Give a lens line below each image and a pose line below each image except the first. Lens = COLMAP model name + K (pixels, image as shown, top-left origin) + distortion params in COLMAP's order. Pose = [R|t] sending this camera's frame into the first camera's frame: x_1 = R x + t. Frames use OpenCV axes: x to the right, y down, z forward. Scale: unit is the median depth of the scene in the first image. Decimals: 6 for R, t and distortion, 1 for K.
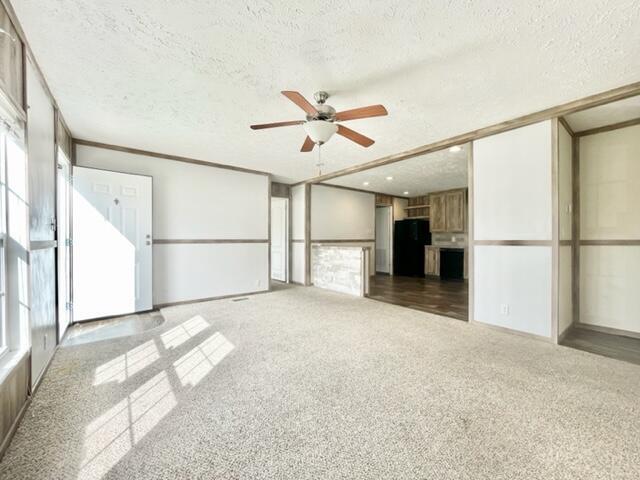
lens RADIAL K [[260.3, 0, 319.4], [0, 260.3, 239.3], [0, 0, 1]] dist [-0.002220, 0.000513]
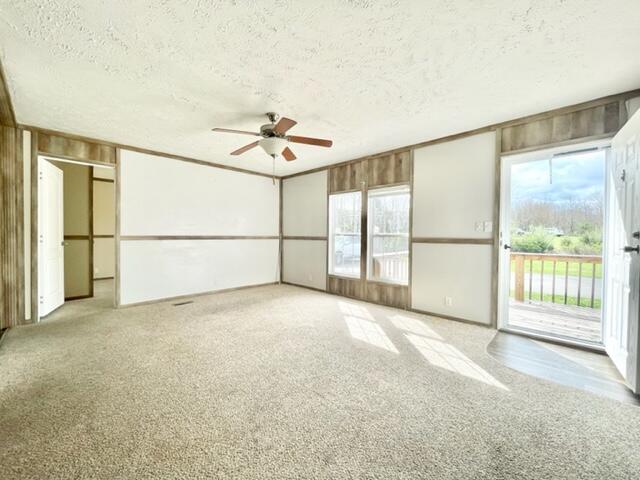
lens RADIAL K [[260.3, 0, 323.2], [0, 260.3, 240.5], [0, 0, 1]] dist [-0.002220, 0.000513]
pose [[-0.990386, -0.006045, -0.138200, -0.036059], [-0.008681, 0.999792, 0.018479, -0.003366], [0.138060, 0.019501, -0.990232, 1.384906]]
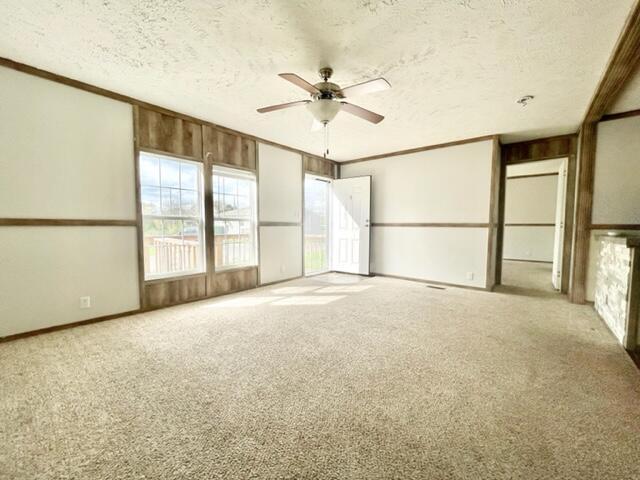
lens RADIAL K [[260.3, 0, 318.4], [0, 260.3, 237.4], [0, 0, 1]] dist [-0.002220, 0.000513]
pose [[0.193775, 0.049697, -0.979786, 0.625837], [-0.007226, 0.998761, 0.049230, 0.011210], [0.981019, -0.002460, 0.193894, 0.486853]]
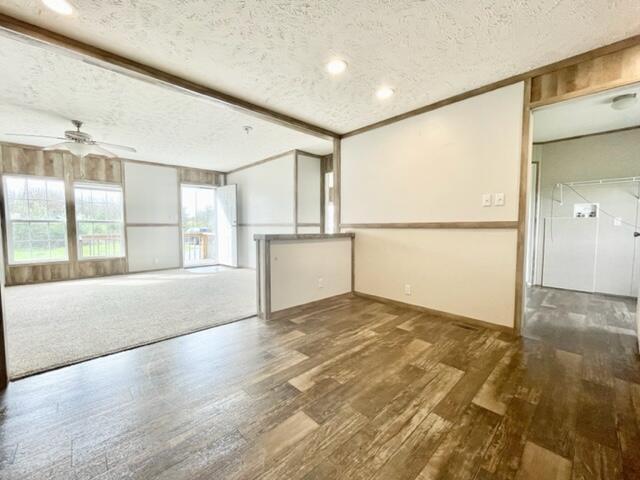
lens RADIAL K [[260.3, 0, 318.0], [0, 260.3, 238.1], [0, 0, 1]] dist [-0.002220, 0.000513]
pose [[0.085568, 0.050821, -0.995035, 1.005827], [-0.001394, 0.998703, 0.050889, 0.008467], [0.996331, -0.002968, 0.085528, 1.378951]]
